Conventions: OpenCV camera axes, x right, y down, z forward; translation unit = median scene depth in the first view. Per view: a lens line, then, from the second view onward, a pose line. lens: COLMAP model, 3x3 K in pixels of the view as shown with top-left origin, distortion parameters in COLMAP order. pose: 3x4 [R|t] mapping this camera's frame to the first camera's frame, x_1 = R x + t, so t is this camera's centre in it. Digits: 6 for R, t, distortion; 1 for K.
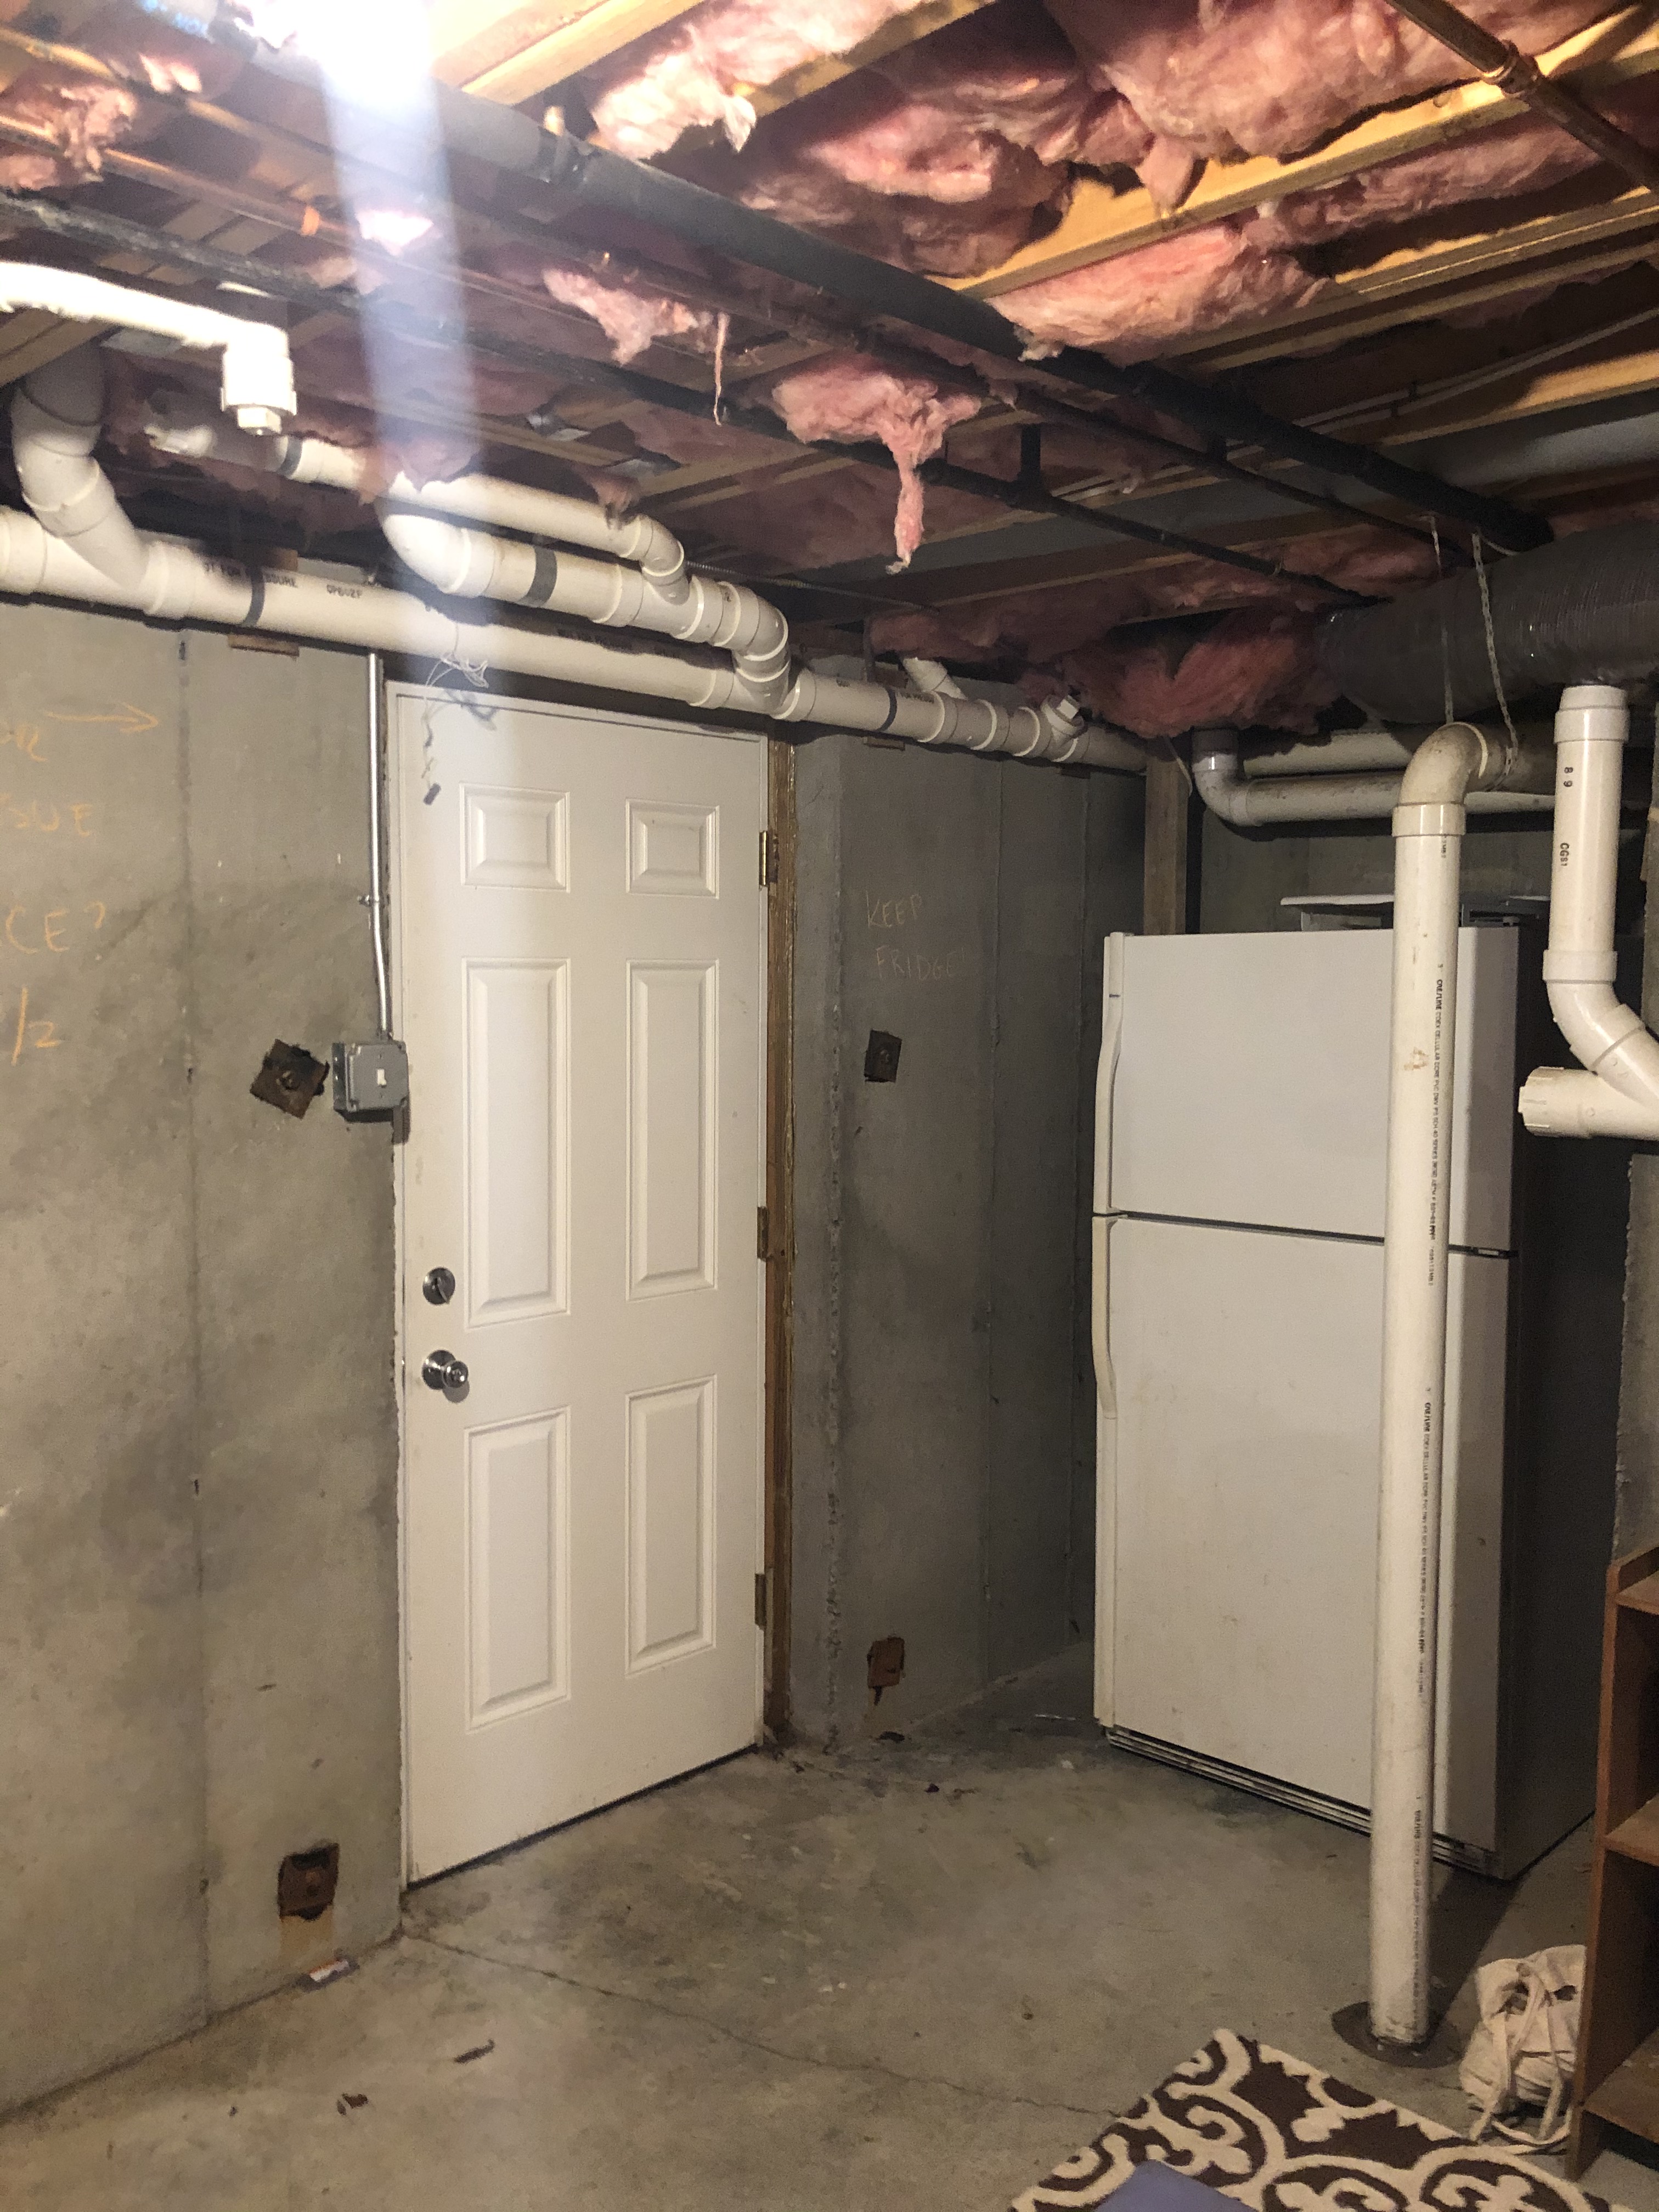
lens RADIAL K [[1796.2, 0, 827.9], [0, 1796.2, 1098.0], [0, 0, 1]] dist [0.035077, -0.055284]
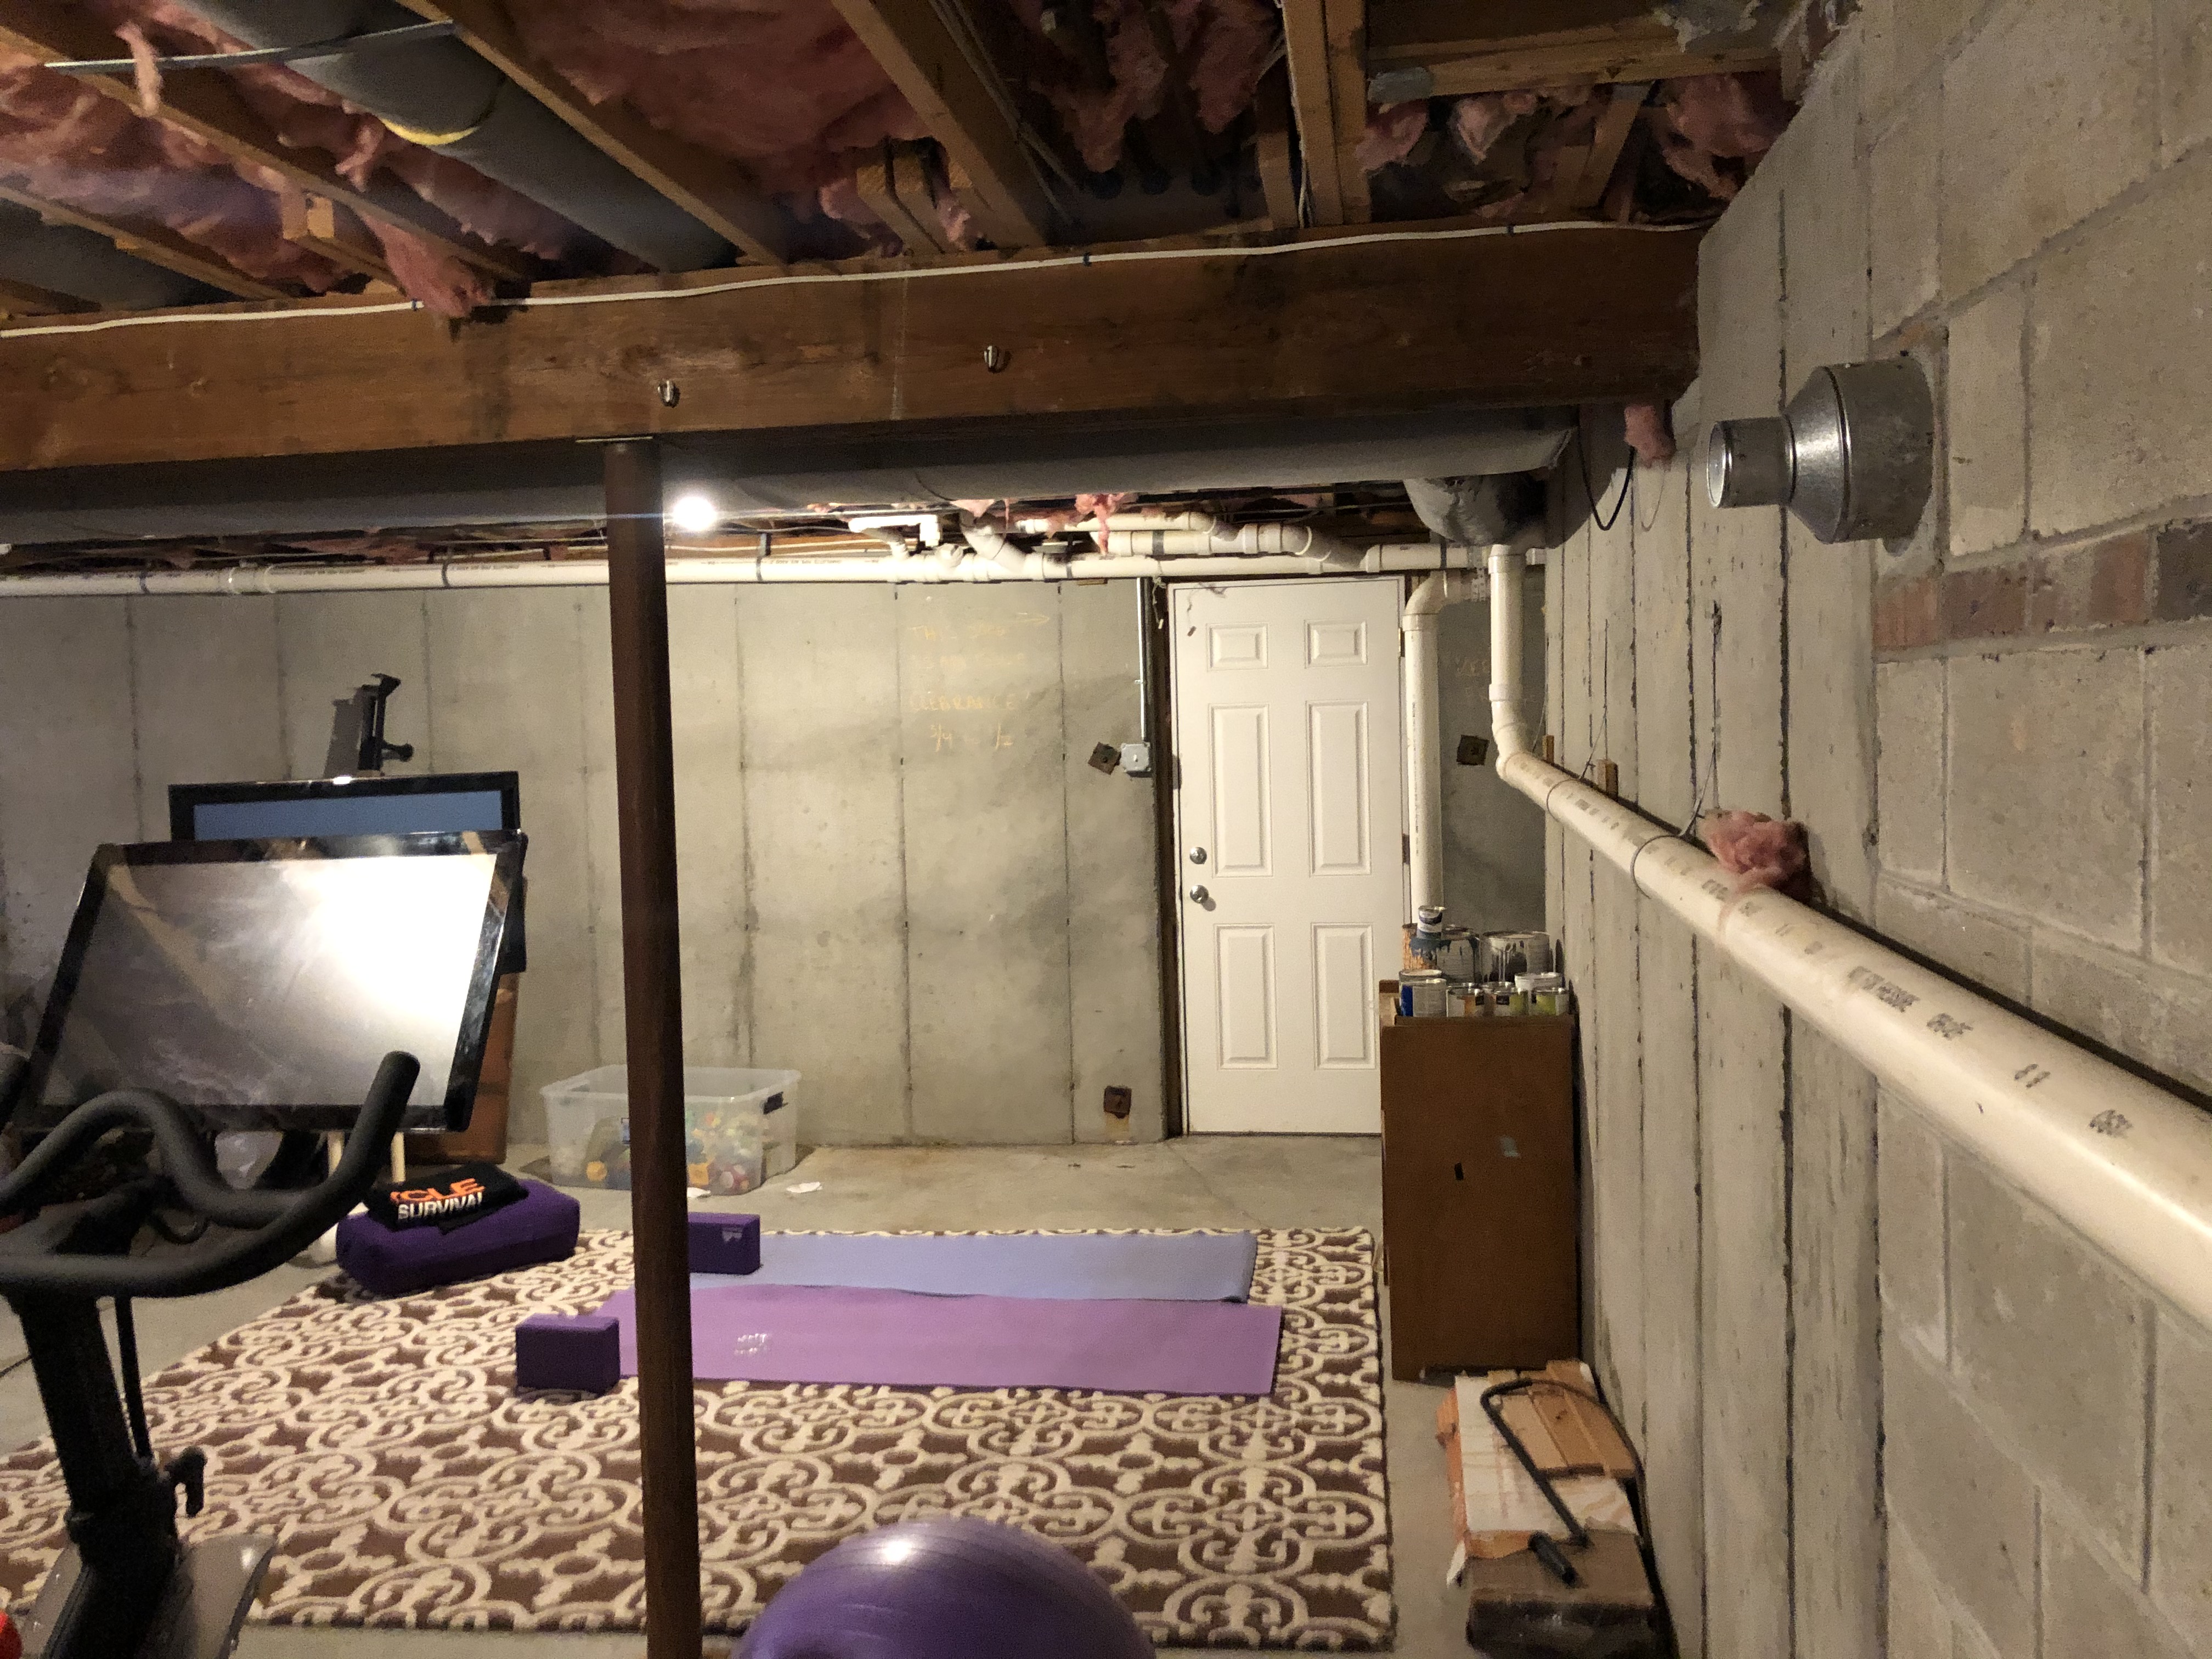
lens RADIAL K [[1796.2, 0, 1101.2], [0, 1796.2, 828.9], [0, 0, 1]] dist [0.035077, -0.055284]
pose [[0.603294, 0.029278, -0.796981, 1.717911], [-0.030379, 0.999444, 0.013719, 0.054055], [0.796940, 0.015935, 0.603848, -0.481037]]
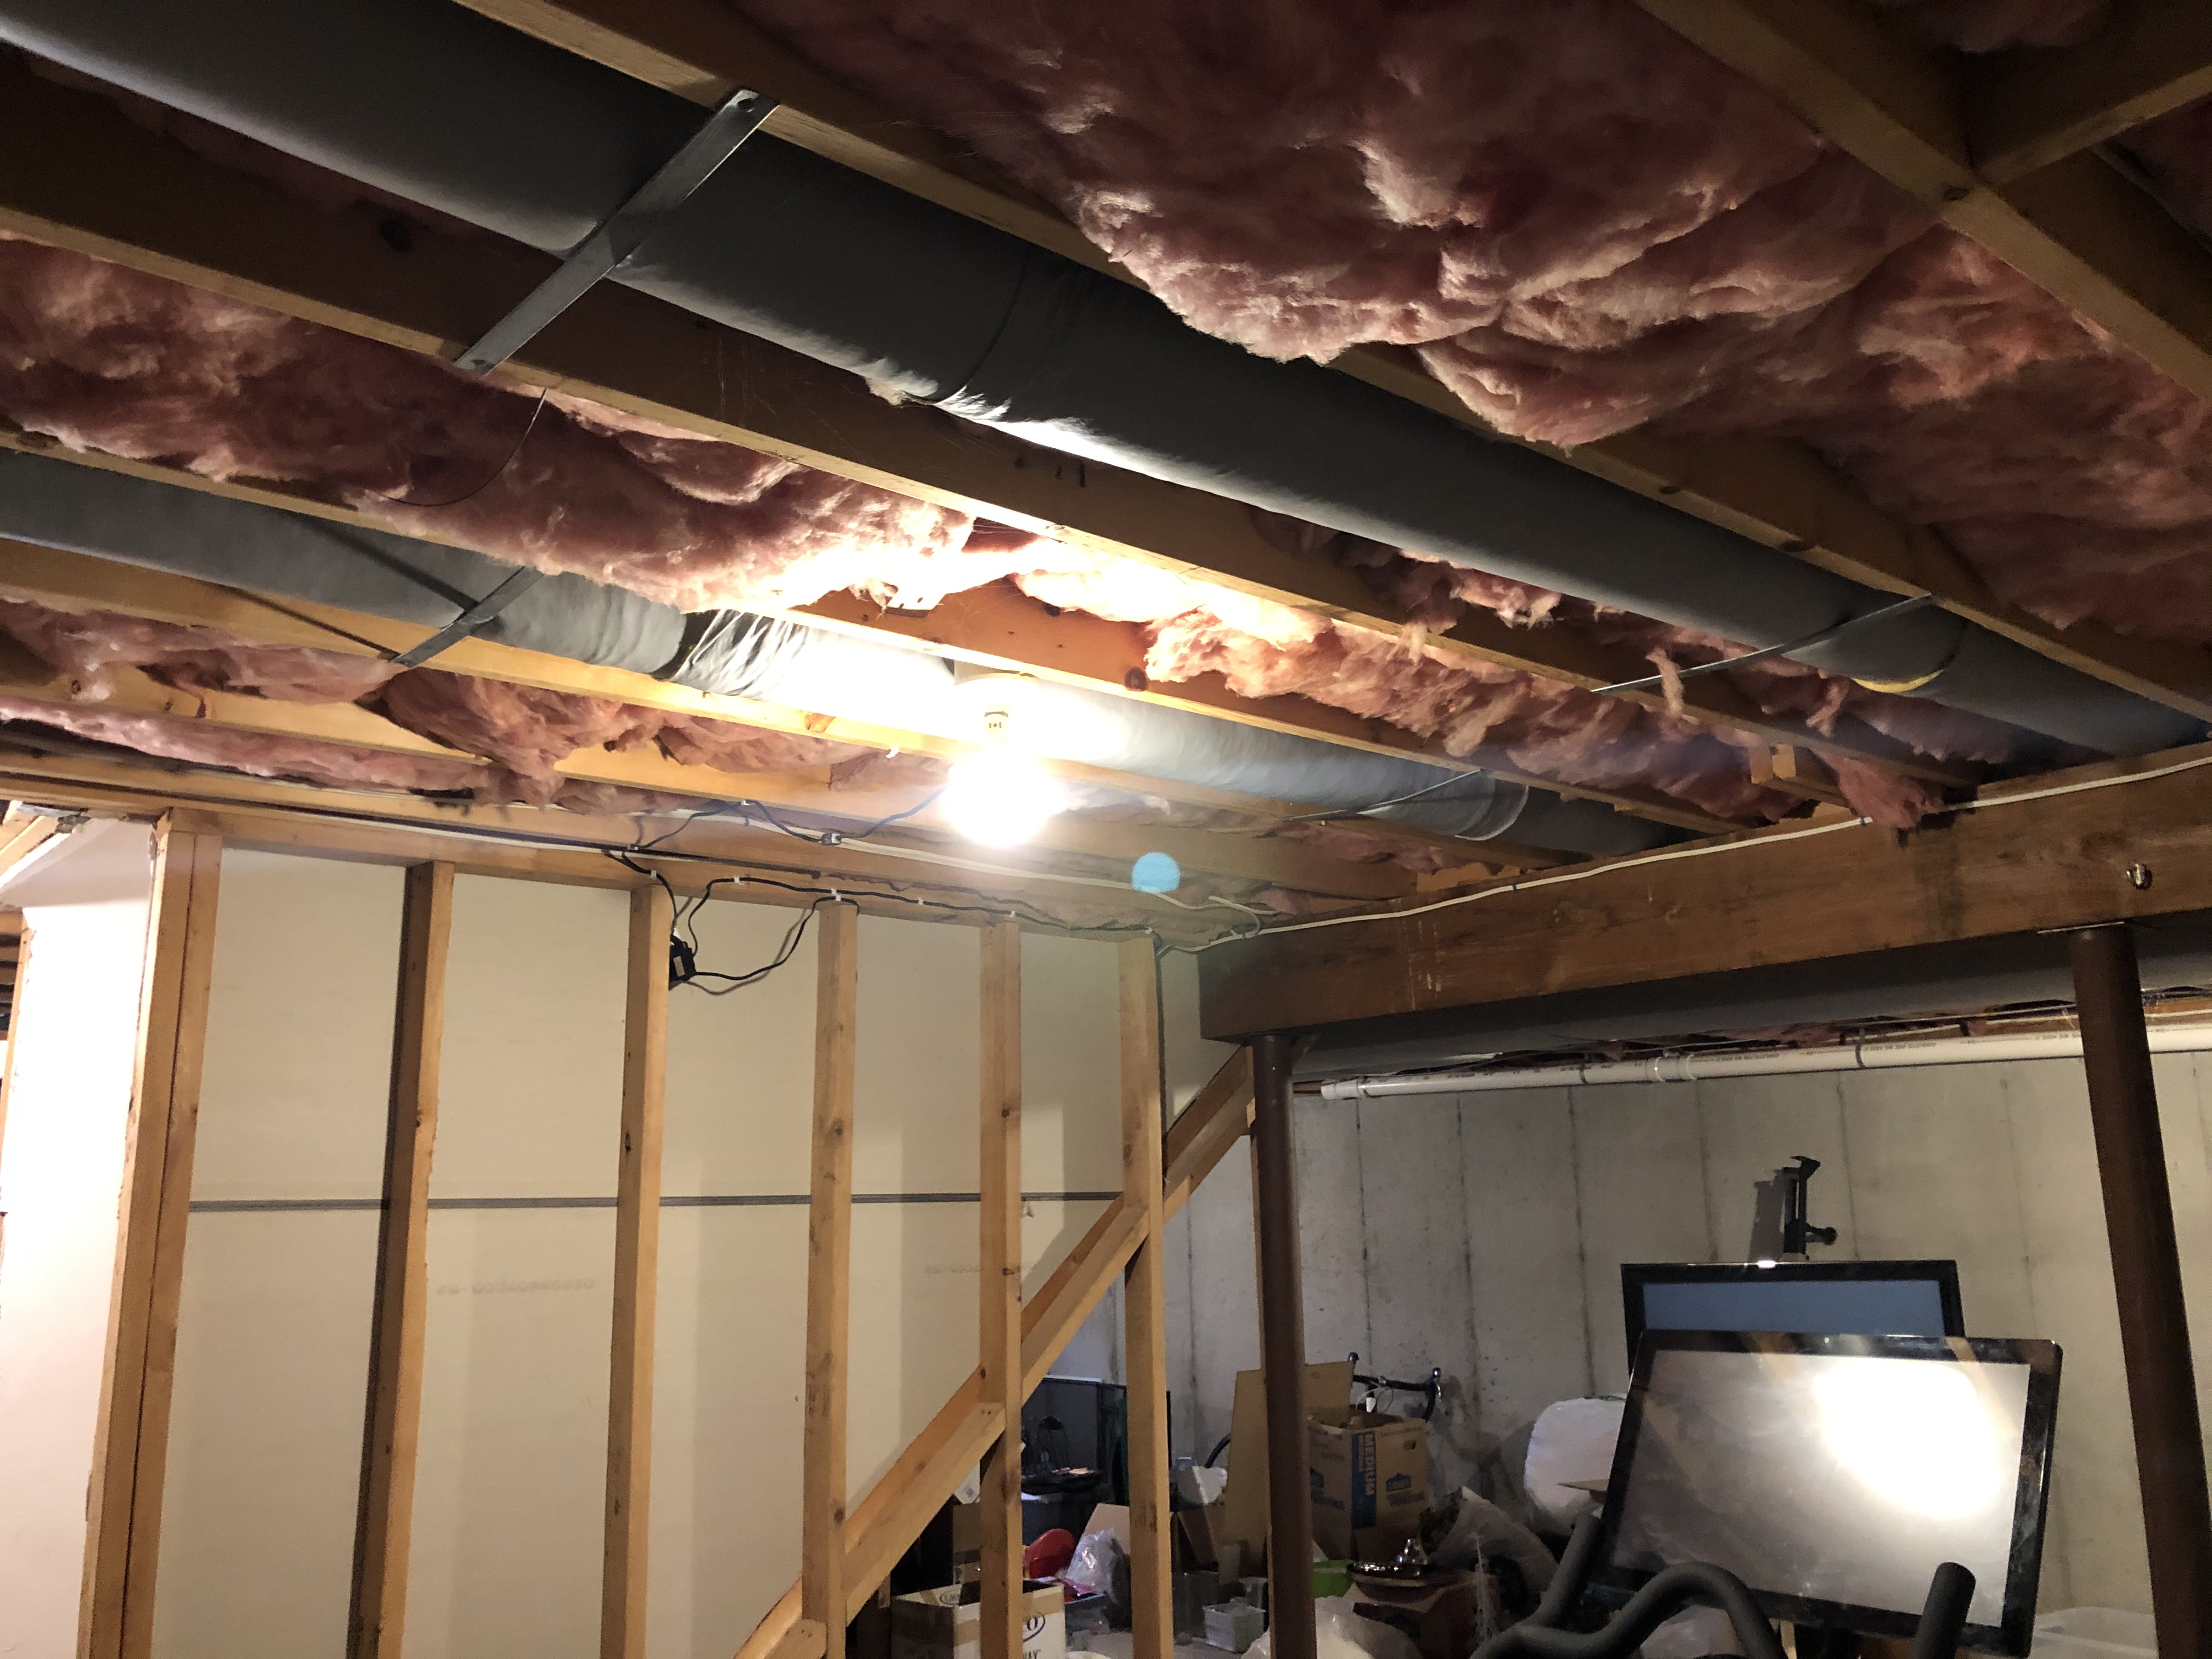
lens RADIAL K [[1786.4, 0, 1103.4], [0, 1786.4, 820.6], [0, 0, 1]] dist [0.011731, -0.008867]
pose [[-0.082533, -0.220985, -0.971779, 1.819692], [-0.060430, 0.974421, -0.216454, 0.040859], [0.994755, 0.040860, -0.093776, -0.610083]]
